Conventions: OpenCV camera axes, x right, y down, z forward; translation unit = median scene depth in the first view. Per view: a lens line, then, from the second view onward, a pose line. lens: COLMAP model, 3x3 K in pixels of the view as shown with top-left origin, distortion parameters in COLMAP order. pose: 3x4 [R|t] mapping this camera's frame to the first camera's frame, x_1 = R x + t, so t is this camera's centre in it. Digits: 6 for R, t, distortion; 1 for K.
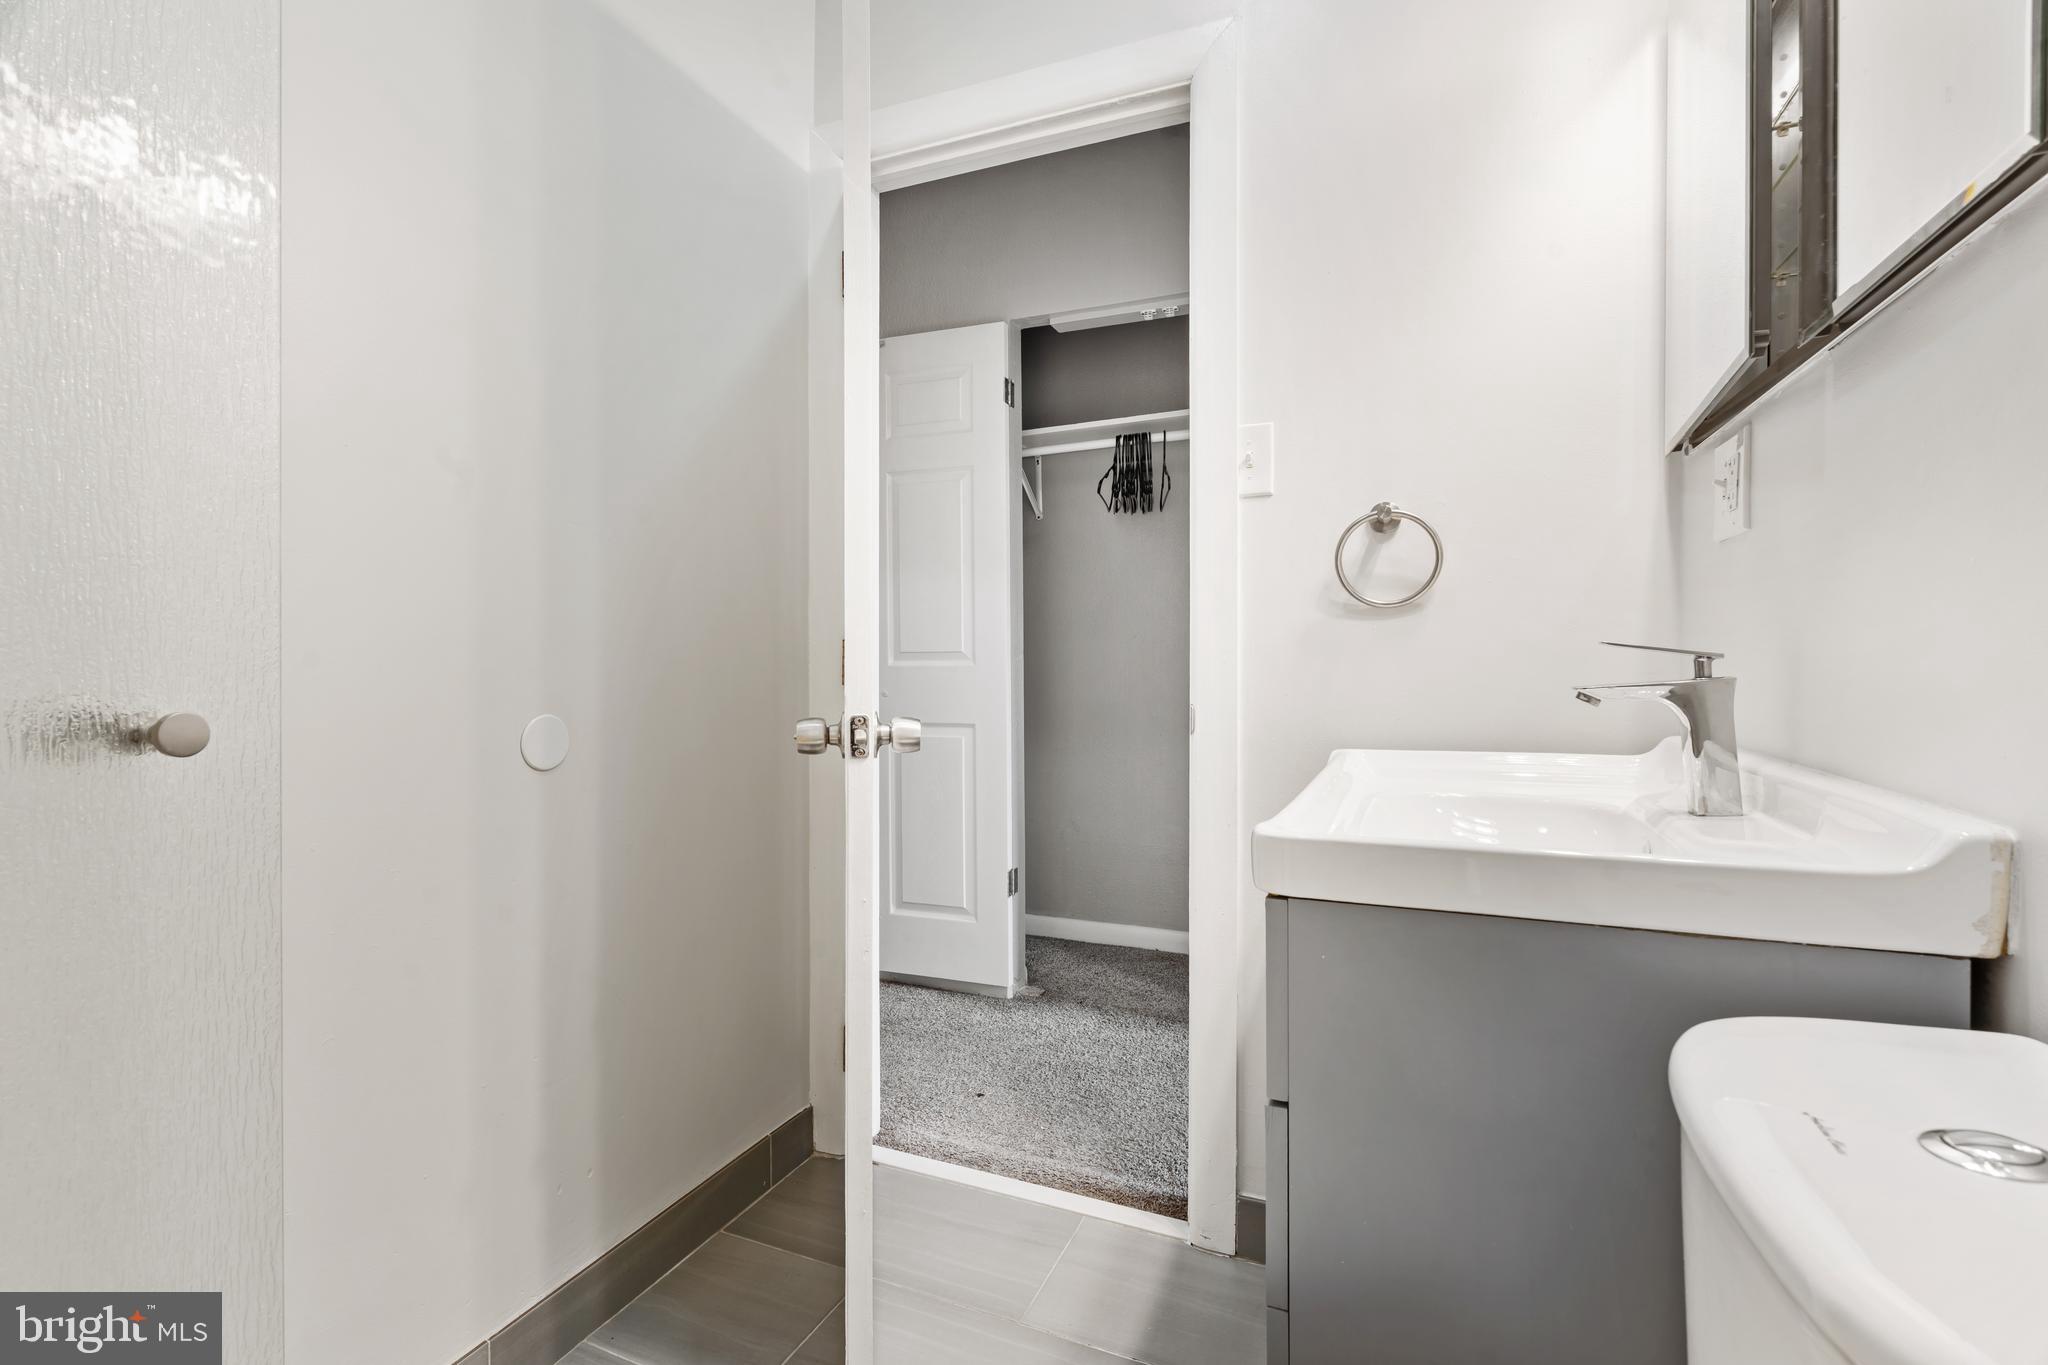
lens RADIAL K [[932.5, 0, 1024.0], [0, 932.5, 682.5], [0, 0, 1]] dist [0.000803, -0.000122]
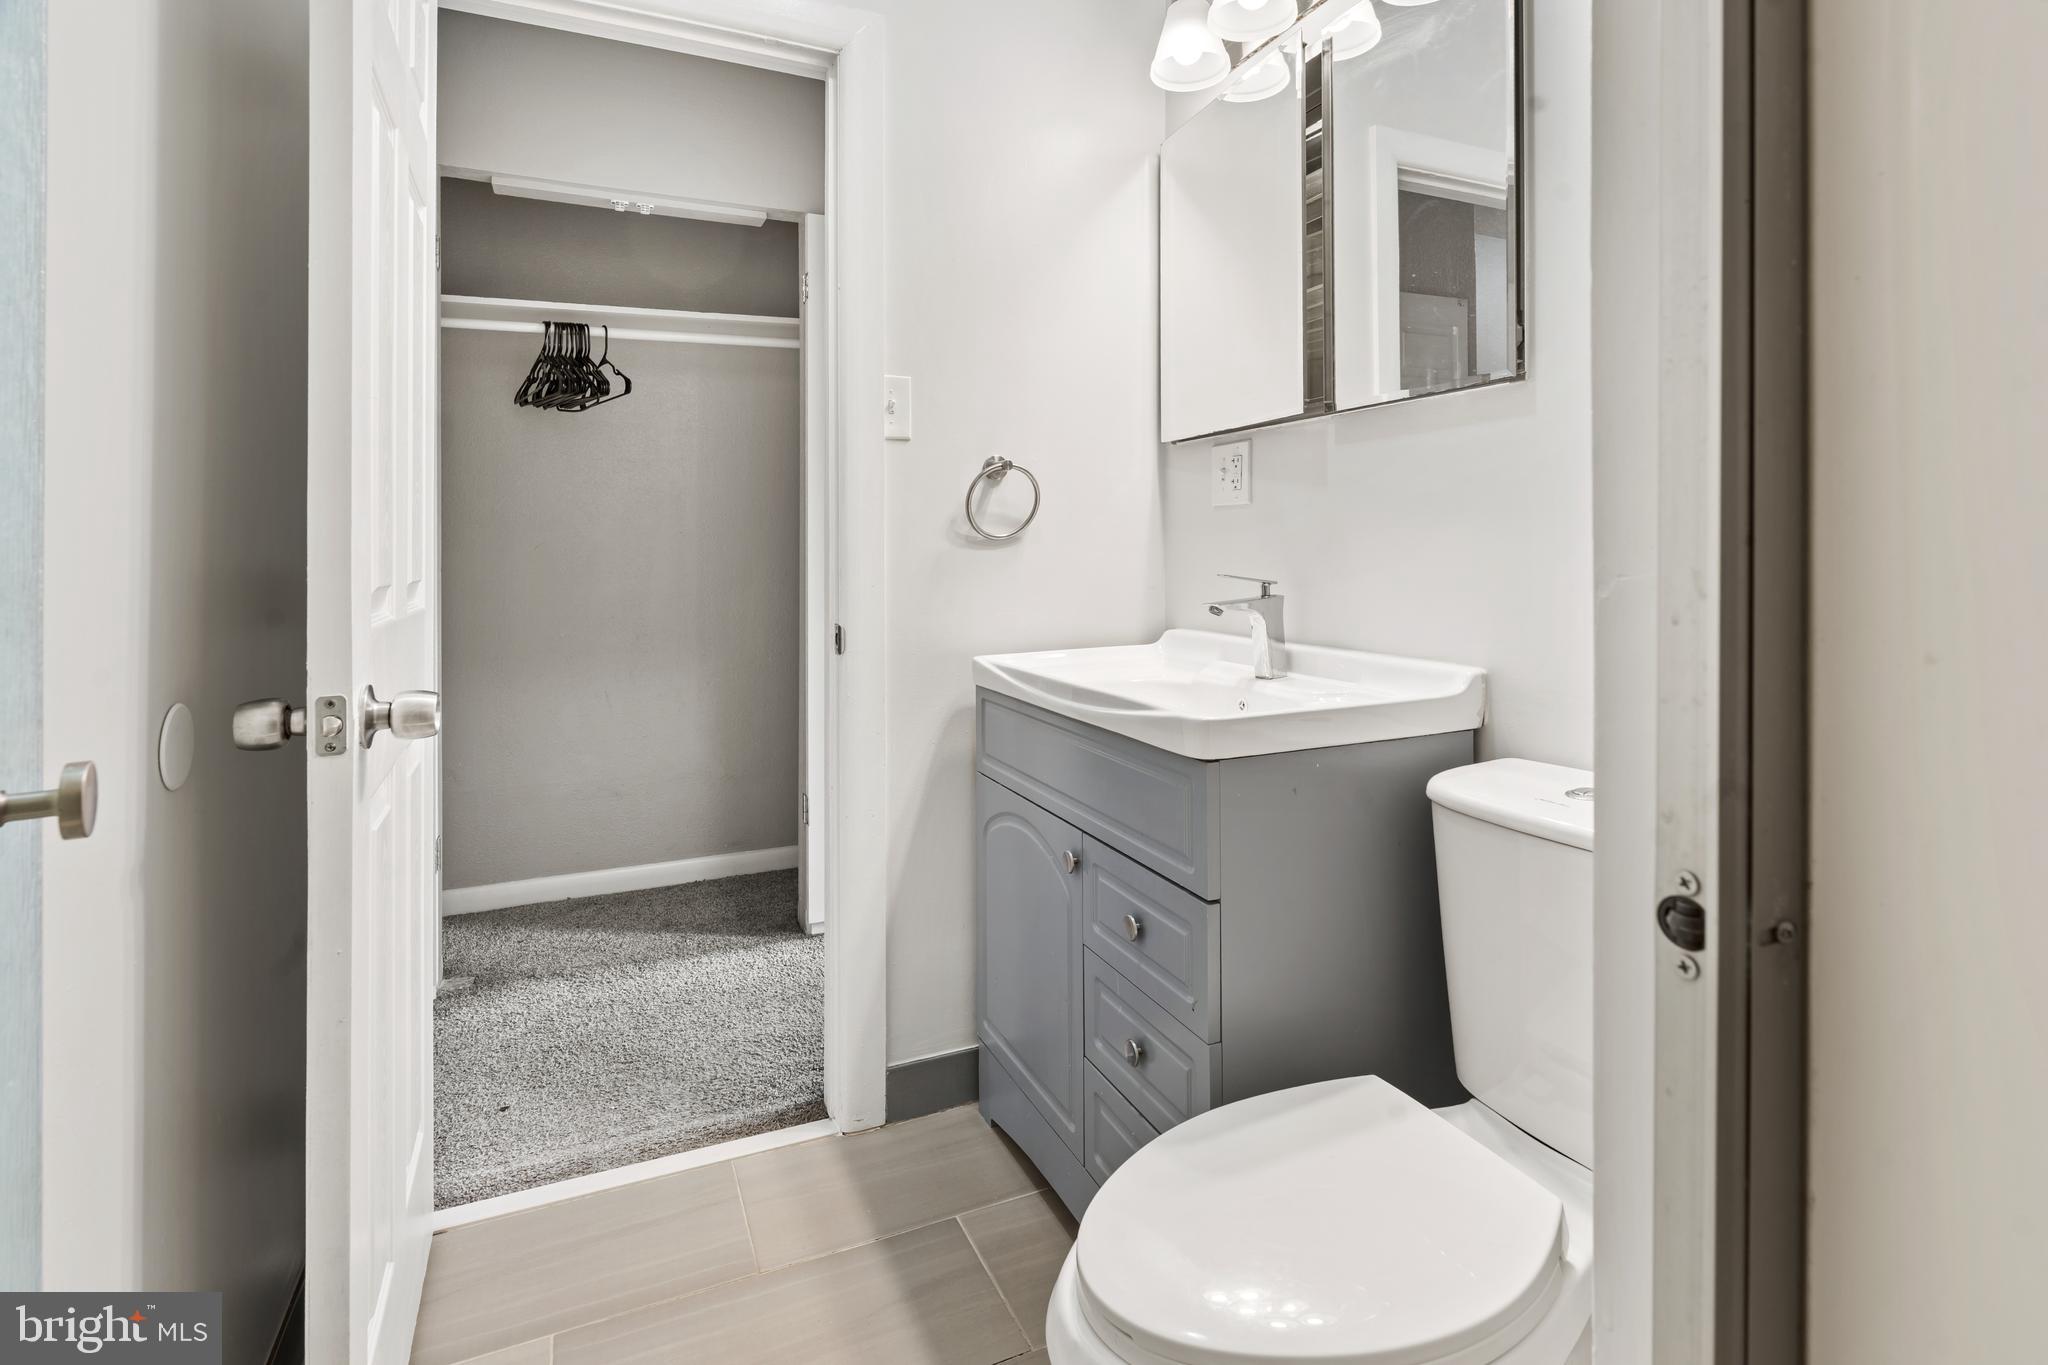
lens RADIAL K [[979.2, 0, 1026.9], [0, 979.2, 559.2], [0, 0, 1]] dist [0.002187, 0.000244]
pose [[0.679239, -0.008062, 0.733873, -0.519004], [0.022323, 0.999704, -0.009679, -0.038773], [-0.733577, 0.022957, 0.679218, 0.078049]]
